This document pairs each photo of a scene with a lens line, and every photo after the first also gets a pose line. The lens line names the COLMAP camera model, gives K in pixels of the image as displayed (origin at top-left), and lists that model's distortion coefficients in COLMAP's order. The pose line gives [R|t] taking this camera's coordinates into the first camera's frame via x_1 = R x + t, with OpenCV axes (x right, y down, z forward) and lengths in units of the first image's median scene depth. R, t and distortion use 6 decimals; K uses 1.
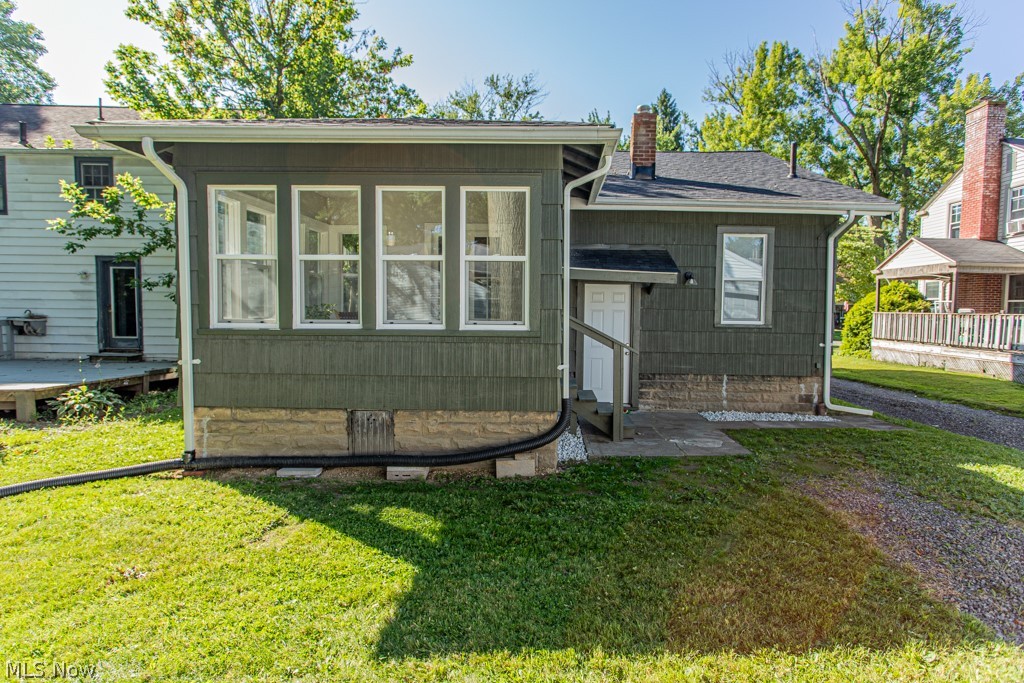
lens RADIAL K [[626.5, 0, 512.0], [0, 626.5, 341.5], [0, 0, 1]] dist [0.000694, 0.002290]
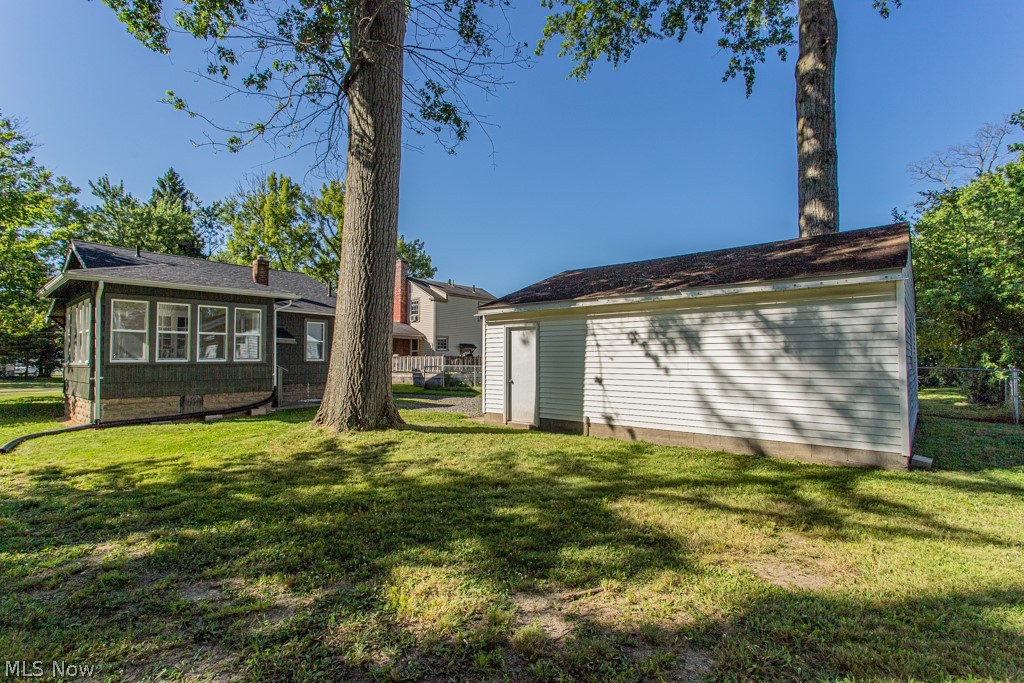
lens RADIAL K [[498.5, 0, 512.0], [0, 498.5, 341.5], [0, 0, 1]] dist [0.002373, 0.000697]
pose [[0.658077, 0.014526, 0.752811, -0.346810], [0.049741, 0.996791, -0.062716, 0.034138], [-0.751306, 0.078718, 0.655242, -0.484506]]
